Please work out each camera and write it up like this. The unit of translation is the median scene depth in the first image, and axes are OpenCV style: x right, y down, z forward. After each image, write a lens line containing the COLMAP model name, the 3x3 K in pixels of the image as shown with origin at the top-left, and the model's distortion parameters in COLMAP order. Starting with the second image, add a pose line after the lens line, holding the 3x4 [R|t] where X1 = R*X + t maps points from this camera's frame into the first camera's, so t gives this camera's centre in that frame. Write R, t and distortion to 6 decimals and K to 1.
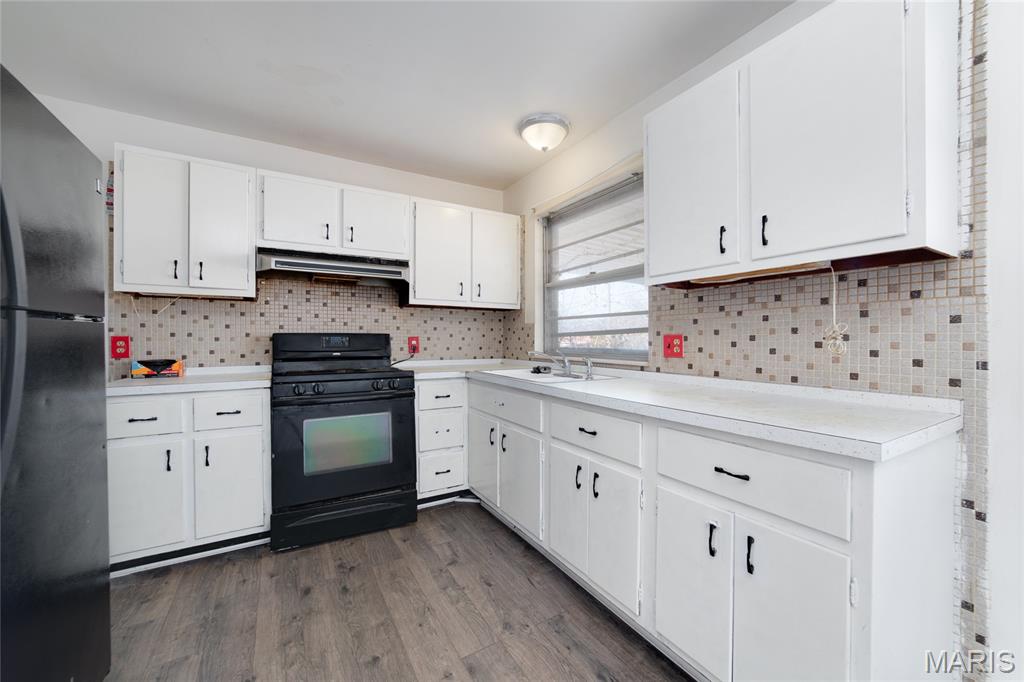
lens RADIAL K [[400.8, 0, 512.9], [0, 400.8, 336.4], [0, 0, 1]] dist [-0.019719, 0.006372]
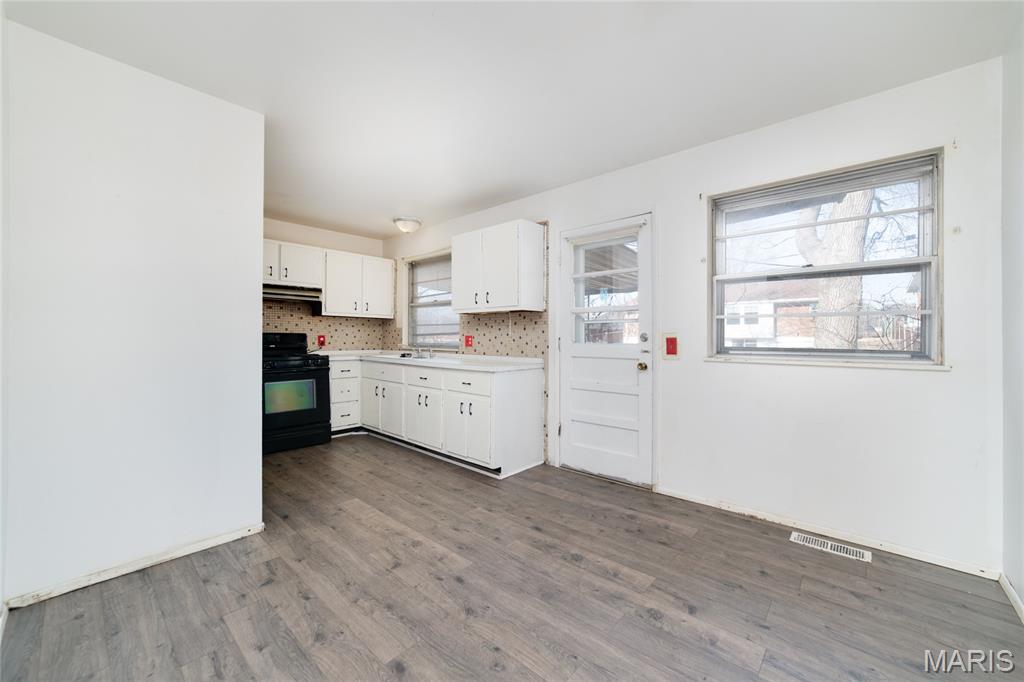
lens RADIAL K [[400.8, 0, 512.9], [0, 400.8, 336.4], [0, 0, 1]] dist [-0.019719, 0.006372]
pose [[0.954281, 0.005804, 0.298853, -0.005044], [-0.007431, 0.999963, 0.004306, -0.008974], [-0.298817, -0.006330, 0.954289, -0.832218]]
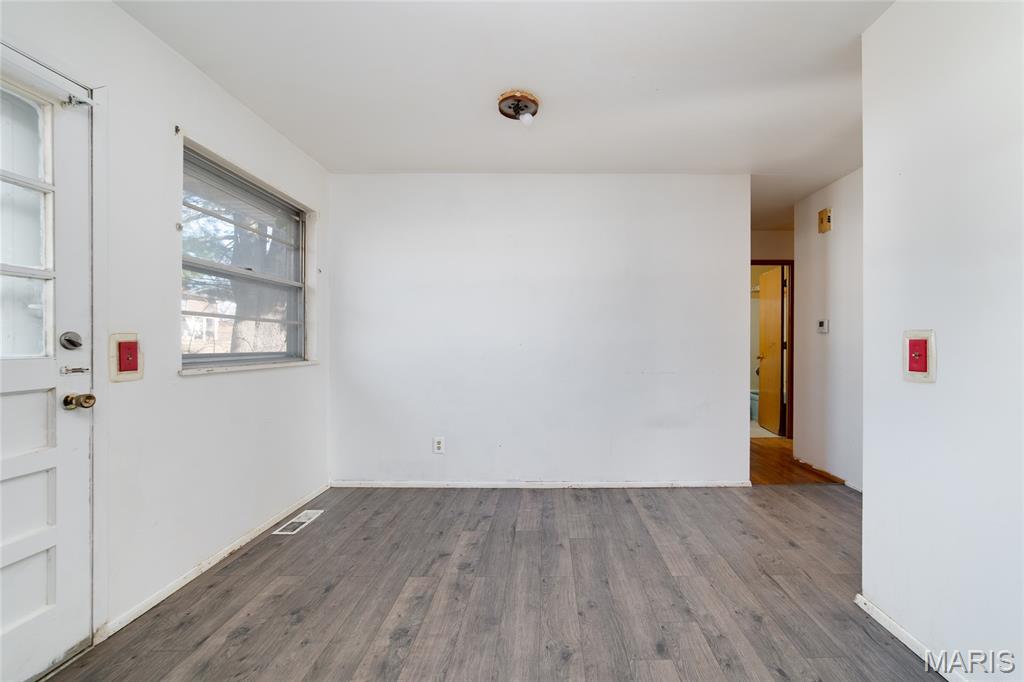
lens RADIAL K [[410.2, 0, 548.3], [0, 410.2, 344.1], [0, 0, 1]] dist [-0.000278, 0.000279]
pose [[-0.864295, 0.001550, 0.502984, -0.144734], [-0.002768, 0.999965, -0.007838, 0.003080], [-0.502978, -0.008166, -0.864260, 0.292488]]
